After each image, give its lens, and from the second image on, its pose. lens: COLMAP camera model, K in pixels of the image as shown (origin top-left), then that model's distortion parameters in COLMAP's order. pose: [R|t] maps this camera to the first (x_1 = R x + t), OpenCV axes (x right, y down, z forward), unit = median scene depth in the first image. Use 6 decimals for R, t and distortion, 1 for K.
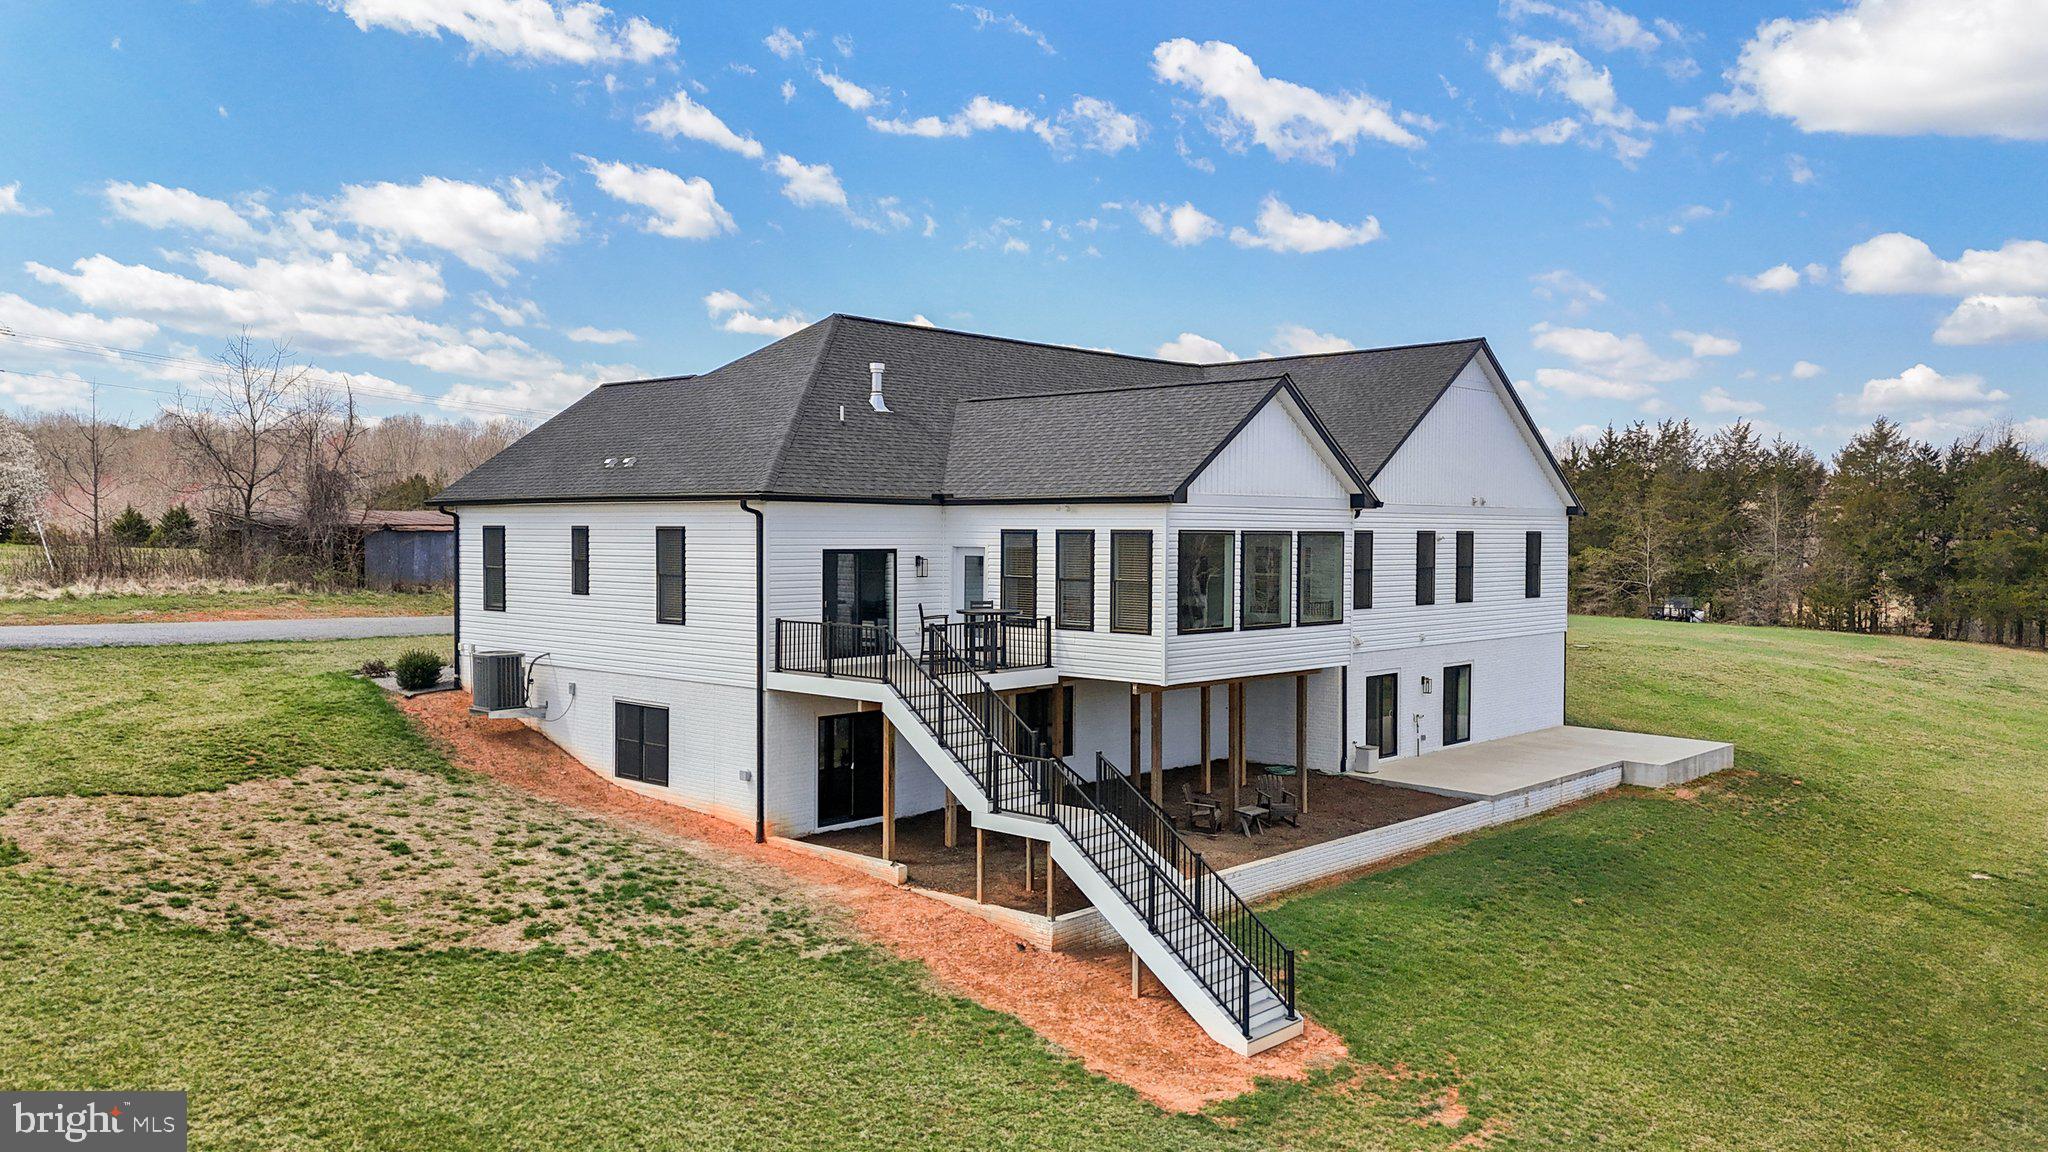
lens RADIAL K [[1517.7, 0, 1019.1], [0, 1517.7, 581.1], [0, 0, 1]] dist [0.086995, -0.085192]
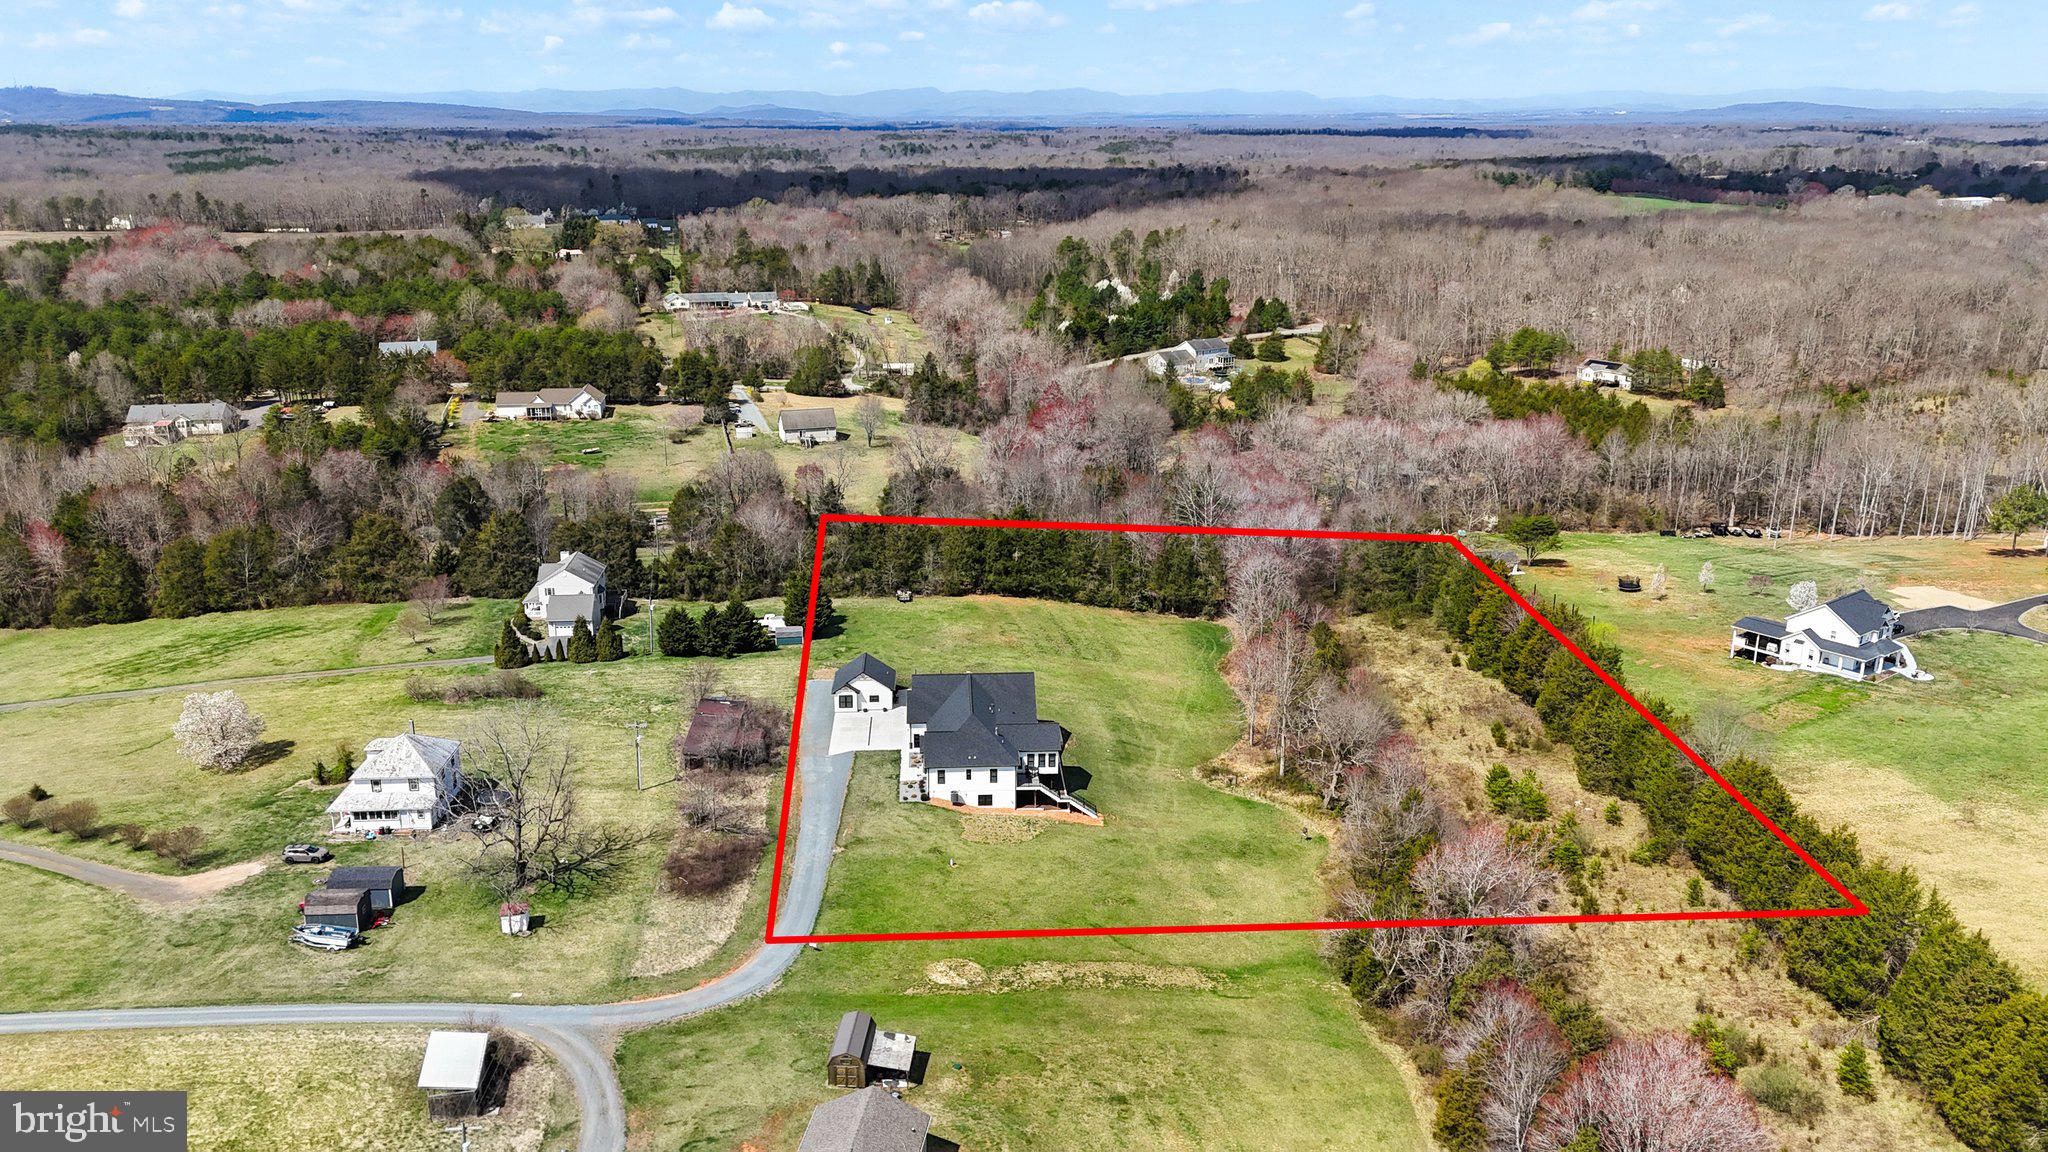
lens RADIAL K [[1517.7, 0, 1019.1], [0, 1517.7, 581.1], [0, 0, 1]] dist [0.086995, -0.085192]
pose [[0.696169, -0.224486, 0.681876, -3.352500], [0.035198, 0.959381, 0.279910, -1.995480], [-0.717014, -0.170864, 0.675793, -2.534190]]
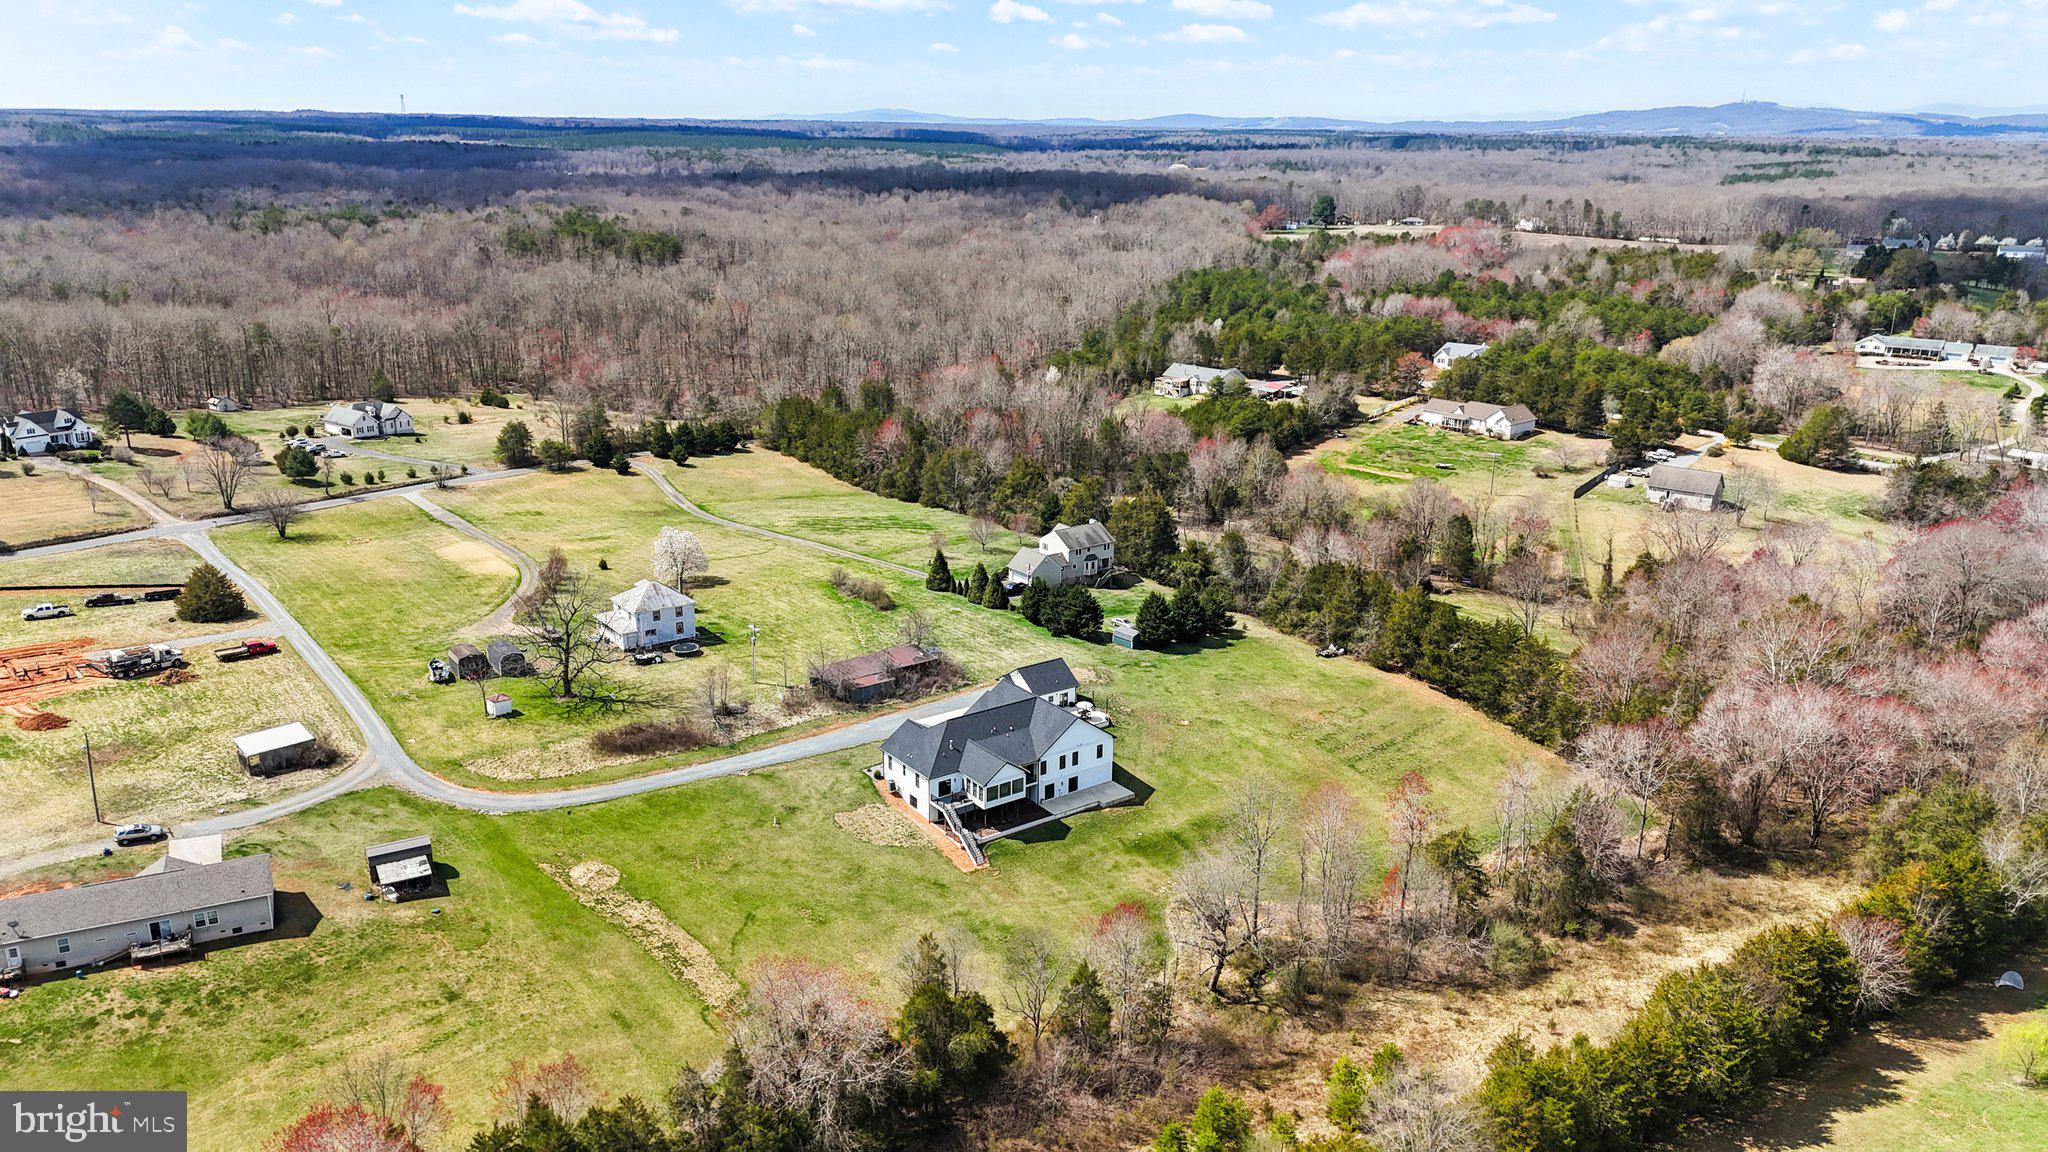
lens RADIAL K [[1517.7, 0, 1019.1], [0, 1517.7, 581.1], [0, 0, 1]] dist [0.086995, -0.085192]
pose [[0.980530, 0.053733, -0.188874, 1.054107], [-0.003626, 0.966624, 0.256173, -1.904089], [0.196336, -0.250500, 0.947999, -3.714077]]
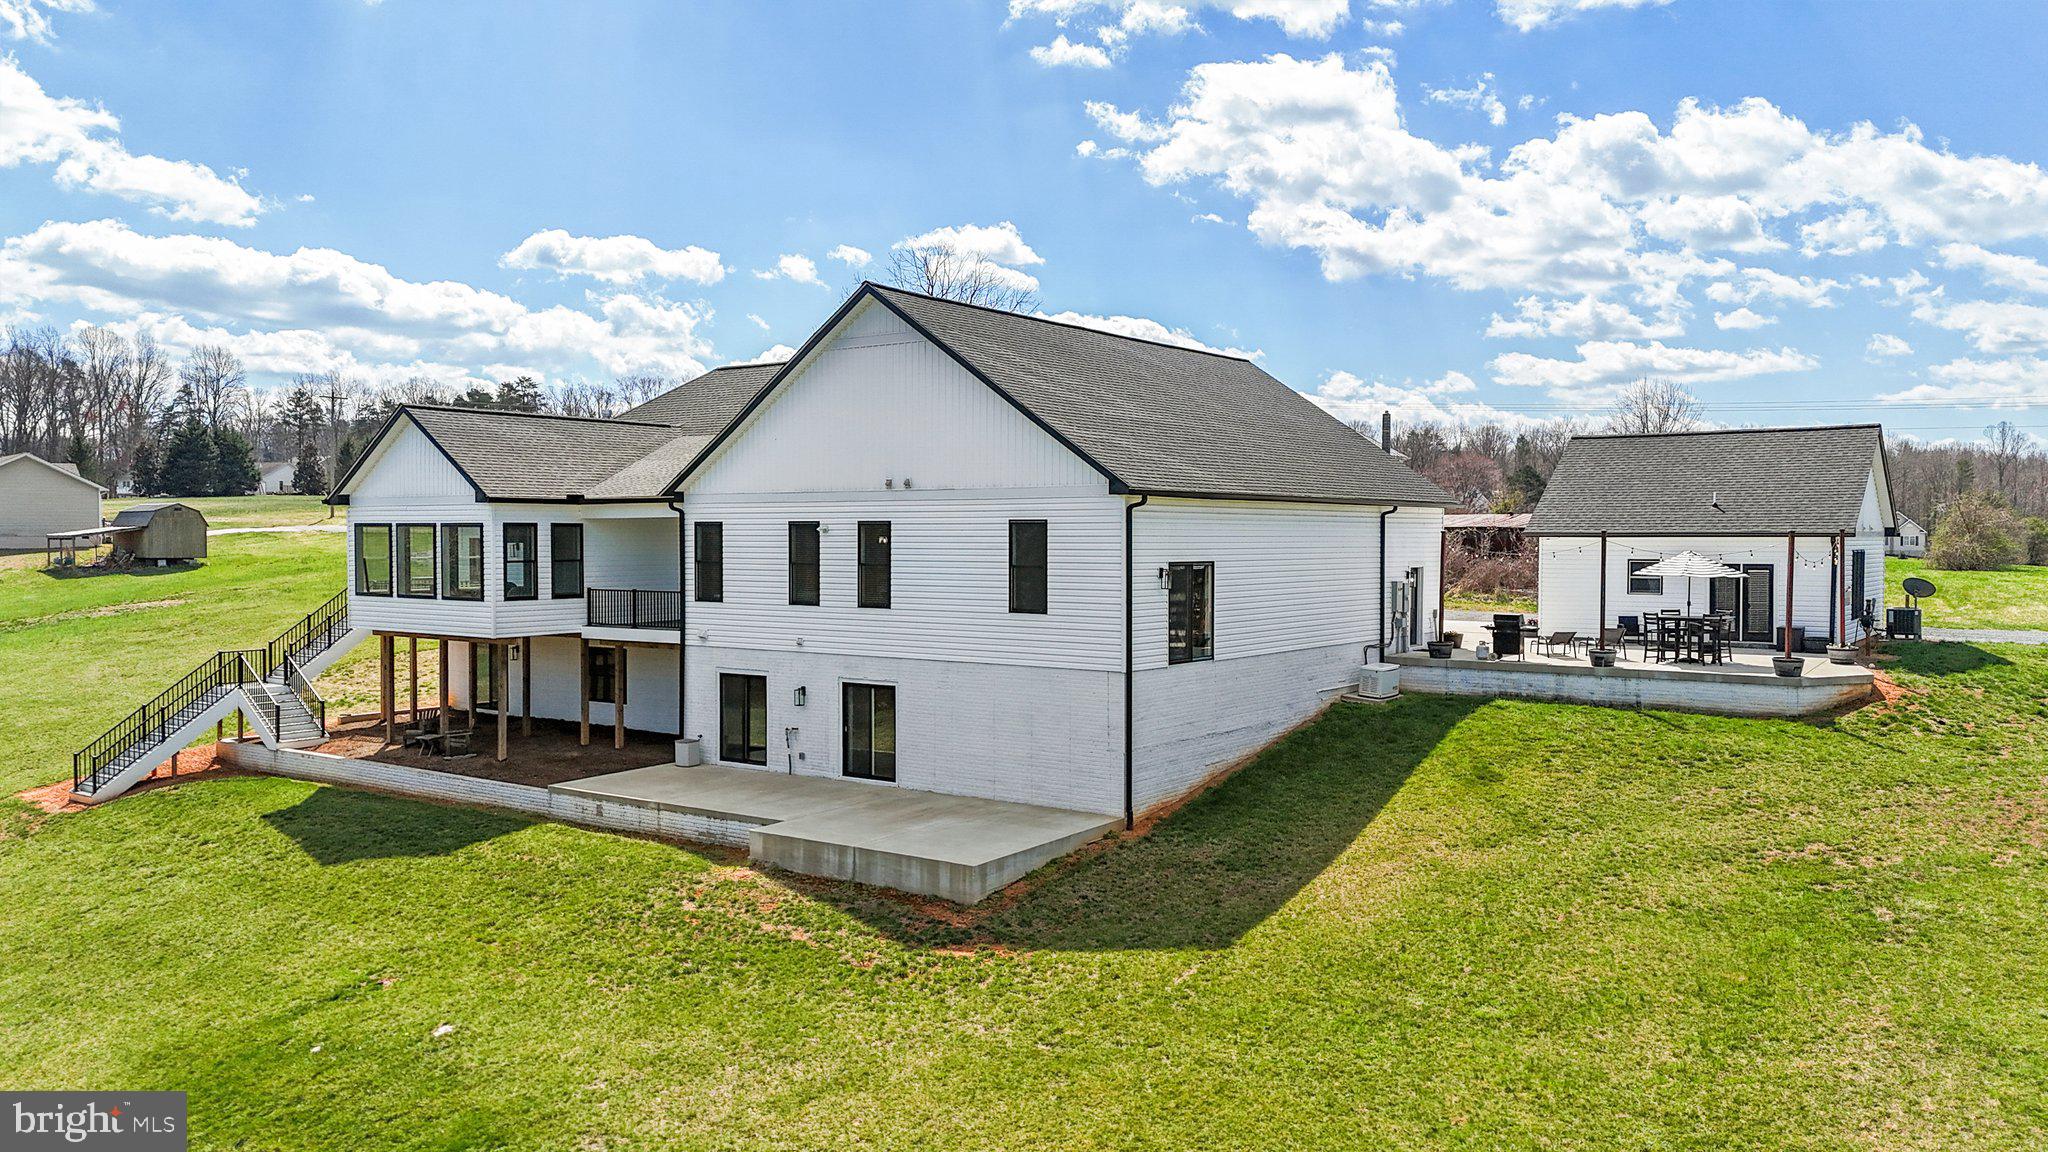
lens RADIAL K [[1517.7, 0, 1019.1], [0, 1517.7, 581.1], [0, 0, 1]] dist [0.086995, -0.085192]
pose [[0.107996, 0.025981, -0.993812, 1.148842], [-0.033114, 0.999198, 0.022523, -0.022250], [0.993600, 0.030477, 0.108769, 1.028421]]
